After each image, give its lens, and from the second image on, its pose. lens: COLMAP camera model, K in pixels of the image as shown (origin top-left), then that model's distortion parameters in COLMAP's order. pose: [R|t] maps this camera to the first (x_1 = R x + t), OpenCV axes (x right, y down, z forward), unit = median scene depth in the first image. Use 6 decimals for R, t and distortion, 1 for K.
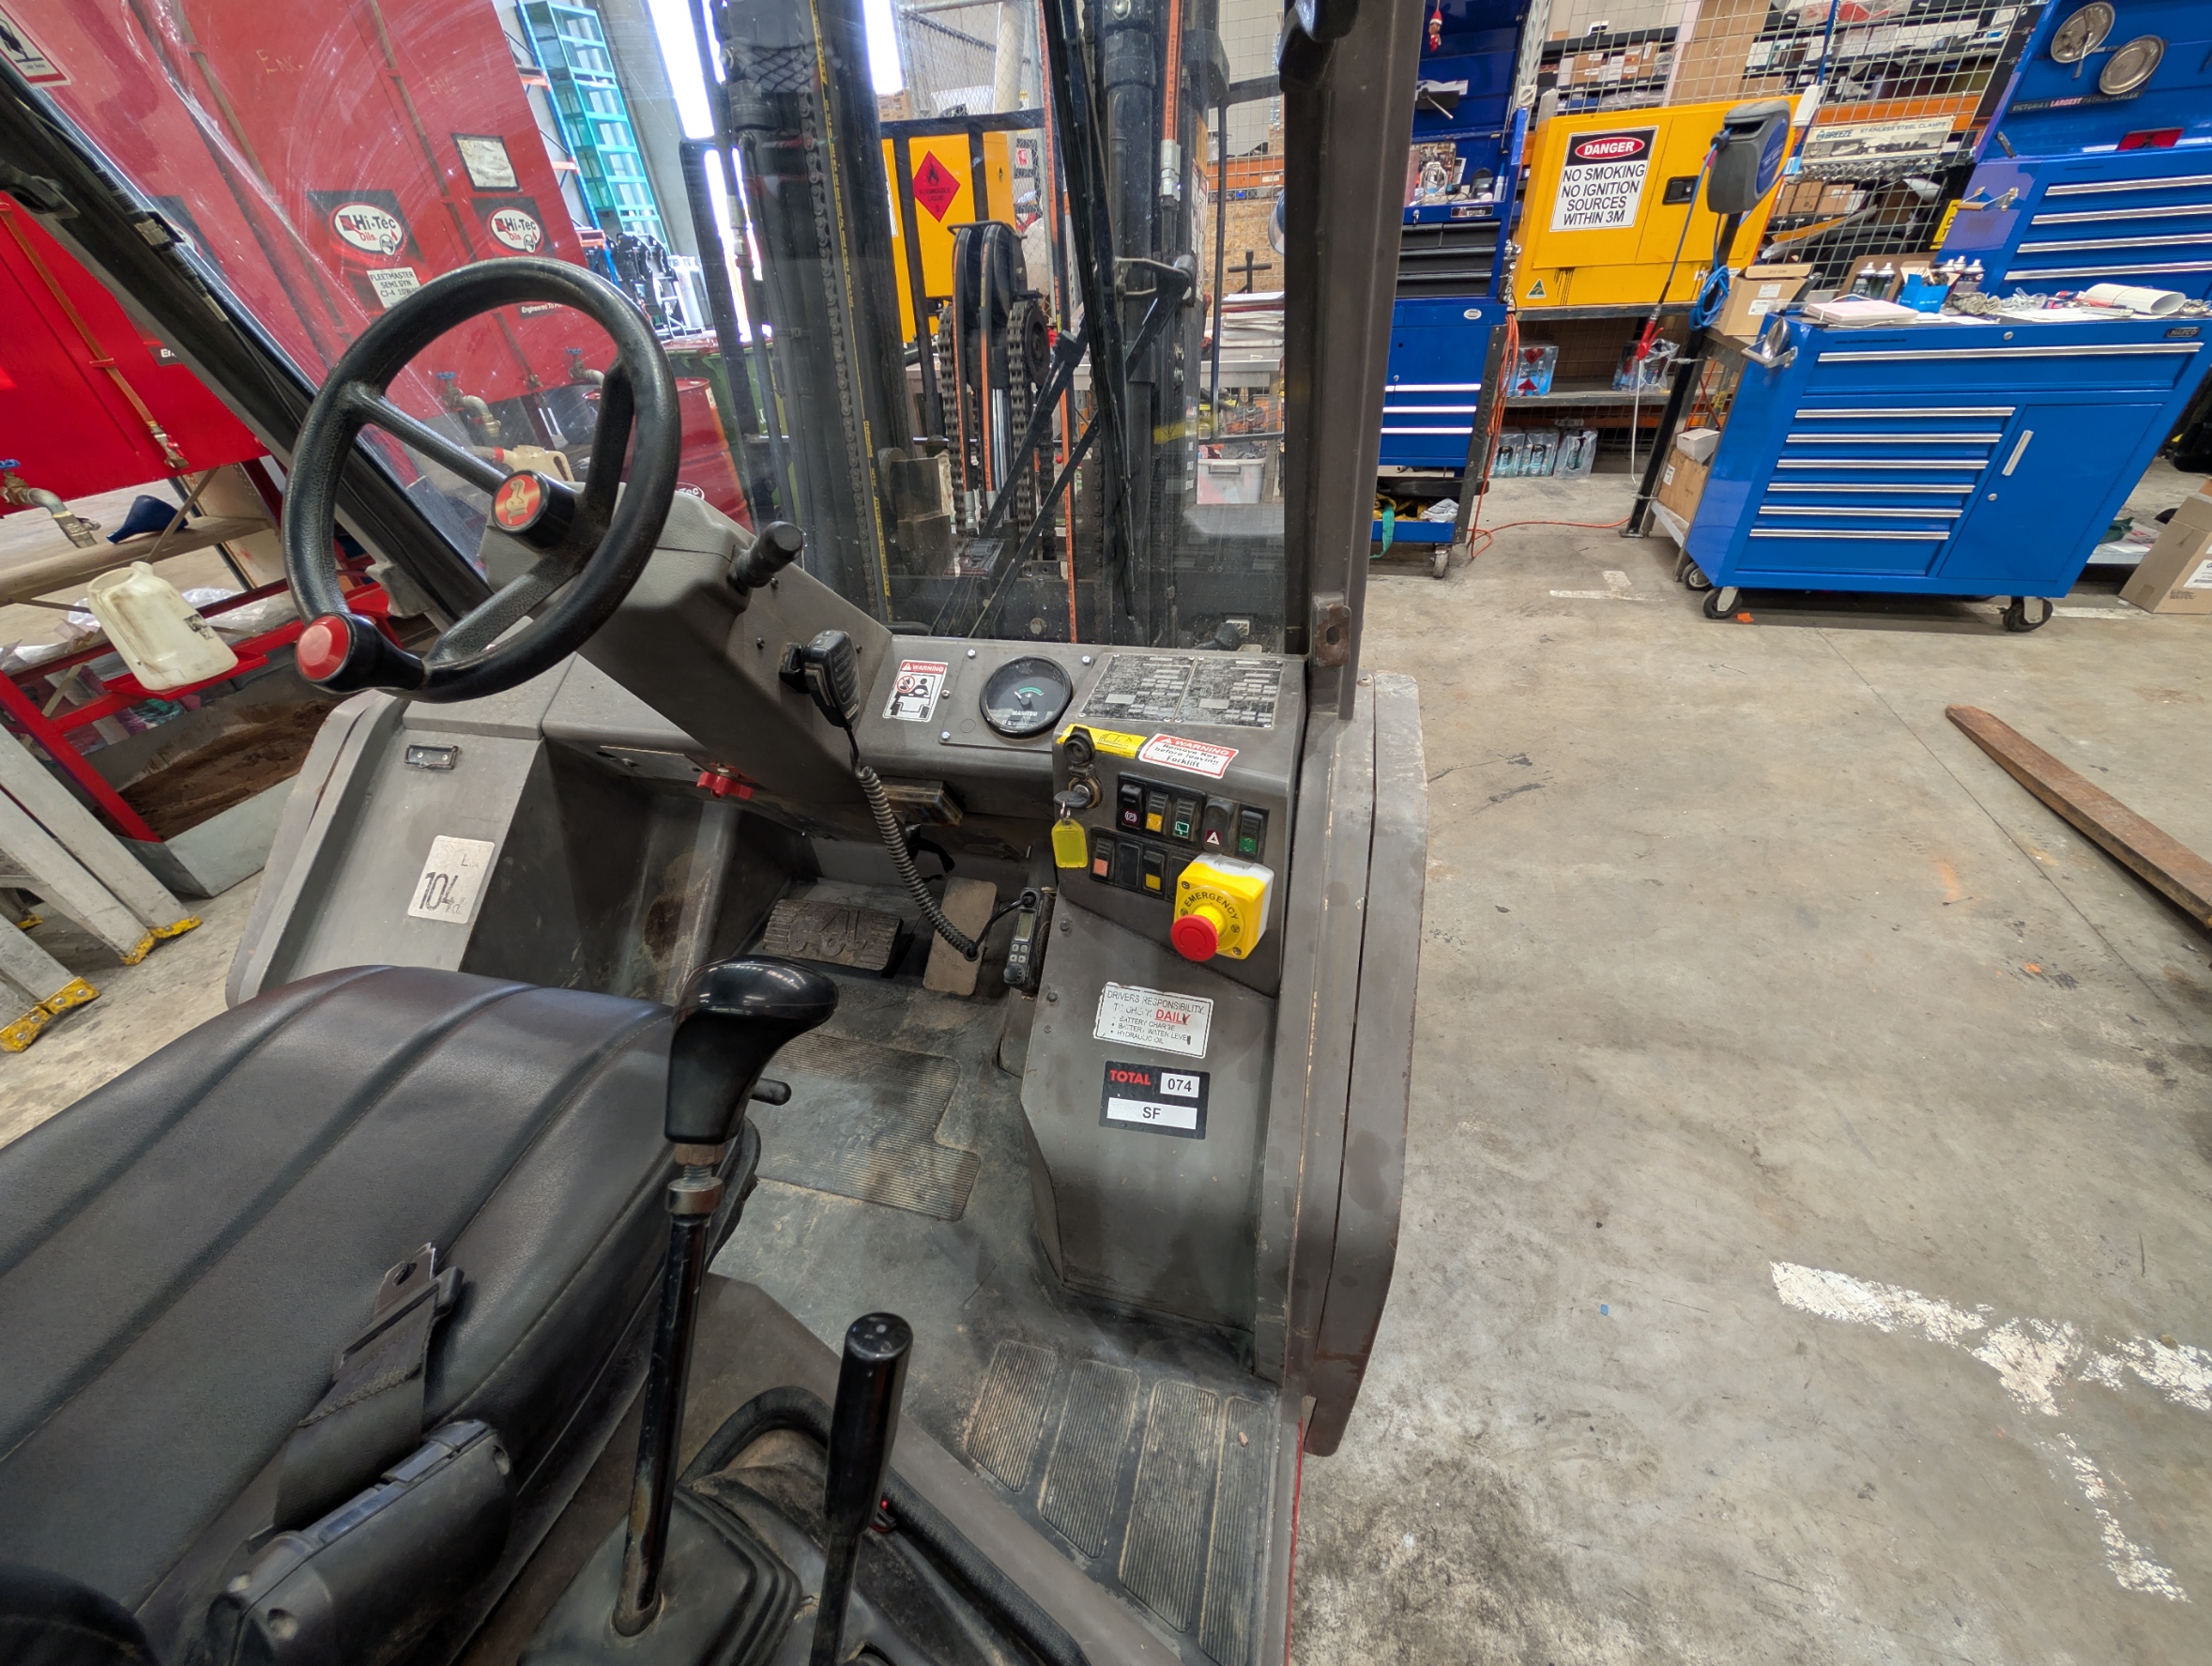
lens RADIAL K [[817.7, 0, 1106.0], [0, 817.7, 833.0], [0, 0, 1]] dist [0.000811, 0.000109]
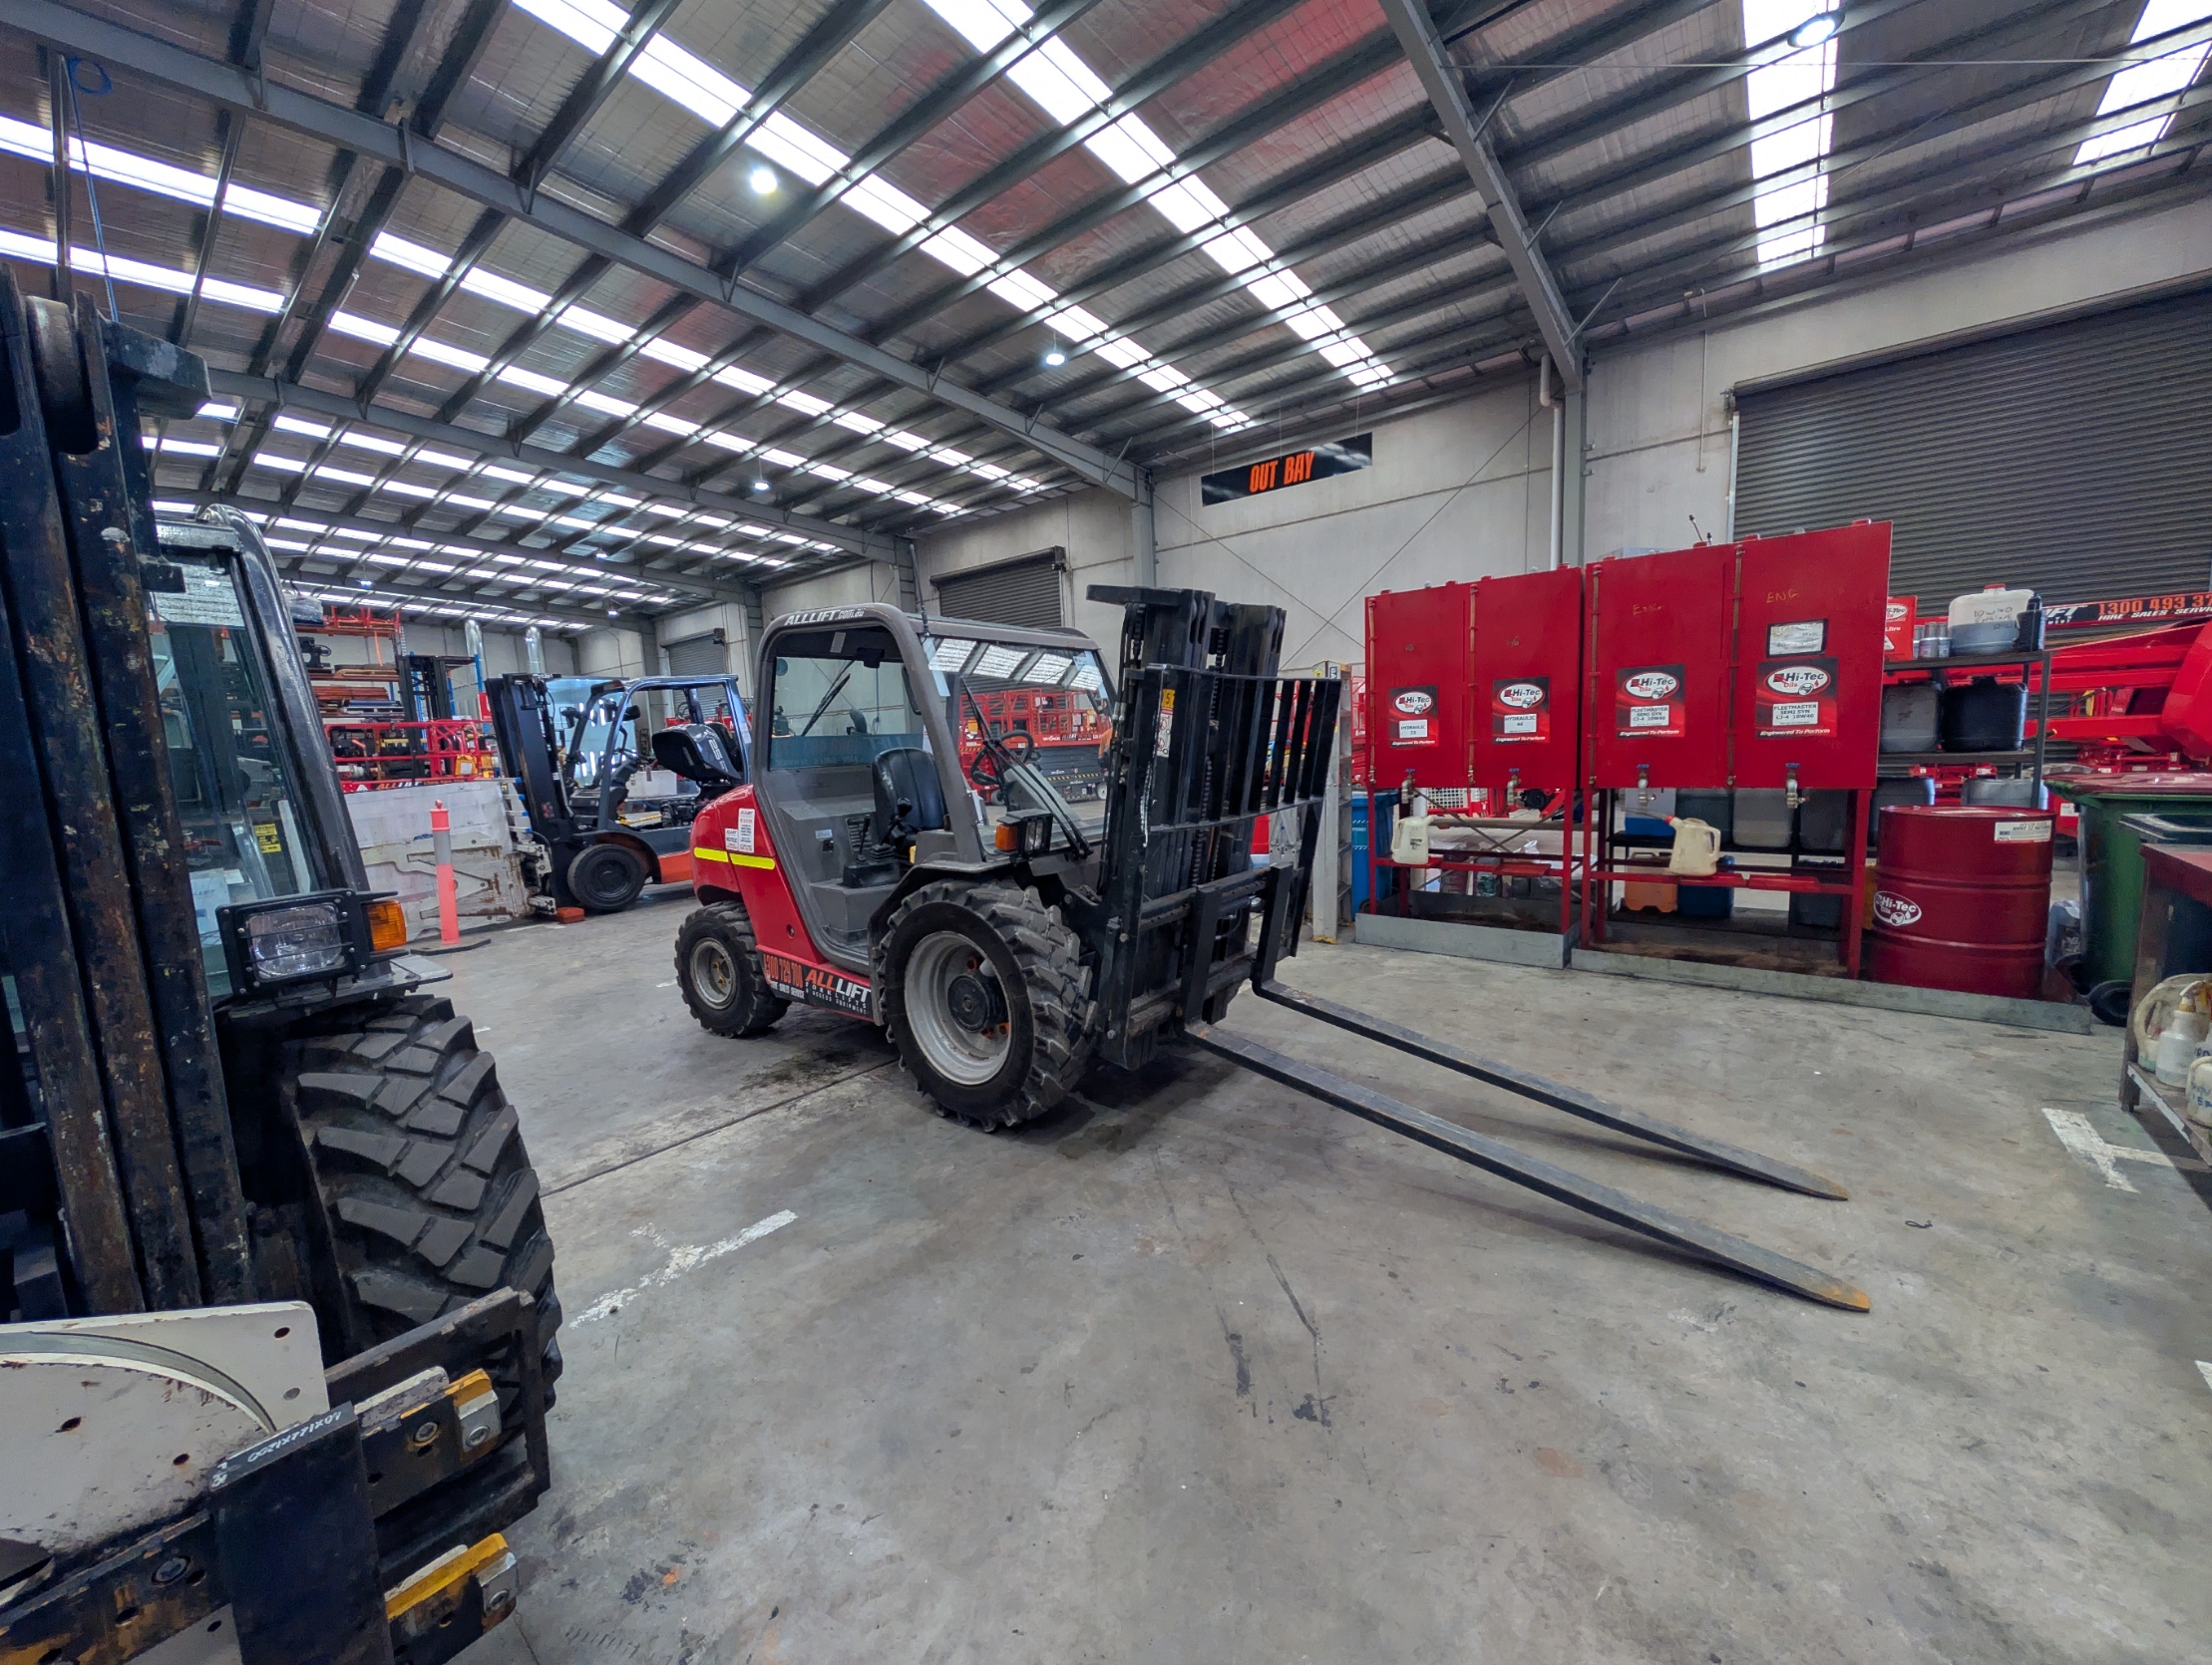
lens RADIAL K [[844.0, 0, 1106.0], [0, 844.0, 832.5], [0, 0, 1]] dist [-0.000473, -0.000029]
pose [[-0.388628, 0.172453, -0.905112, 1.237390], [-0.504276, 0.782340, 0.365582, -0.687539], [0.771151, 0.598502, -0.217075, 0.843361]]
